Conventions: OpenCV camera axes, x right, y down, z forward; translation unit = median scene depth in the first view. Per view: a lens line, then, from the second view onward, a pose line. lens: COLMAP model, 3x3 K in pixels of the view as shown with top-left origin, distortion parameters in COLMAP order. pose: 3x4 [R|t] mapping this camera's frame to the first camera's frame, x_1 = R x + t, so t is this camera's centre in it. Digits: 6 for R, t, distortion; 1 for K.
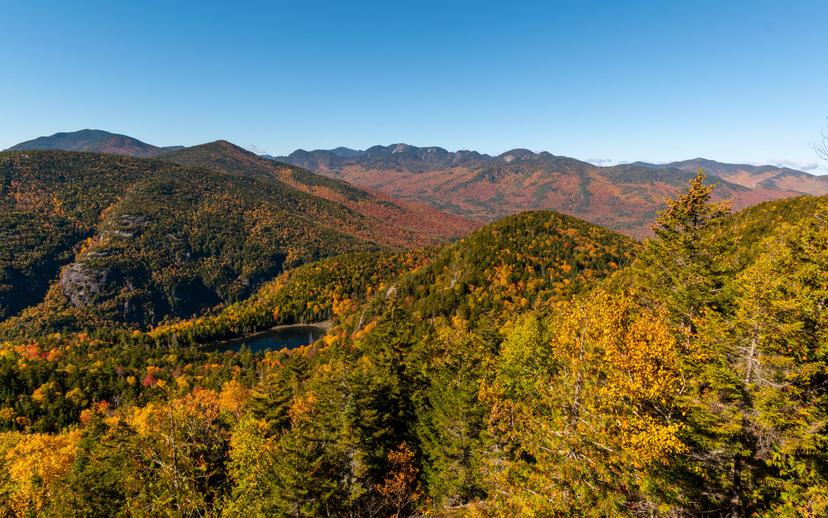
lens RADIAL K [[481.7, 0, 416.9], [0, 481.7, 239.2], [0, 0, 1]] dist [0.003815, -0.004860]
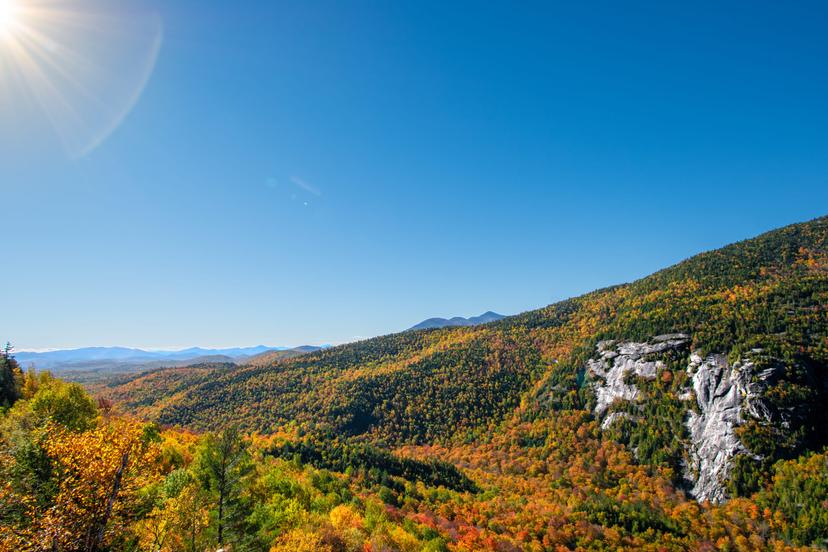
lens RADIAL K [[468.5, 0, 400.4], [0, 468.5, 273.8], [0, 0, 1]] dist [0.000413, -0.016952]
pose [[0.173428, -0.156148, -0.972389, -0.395119], [-0.110477, 0.978034, -0.176758, 0.100573], [0.978630, 0.138081, 0.152368, 0.457099]]
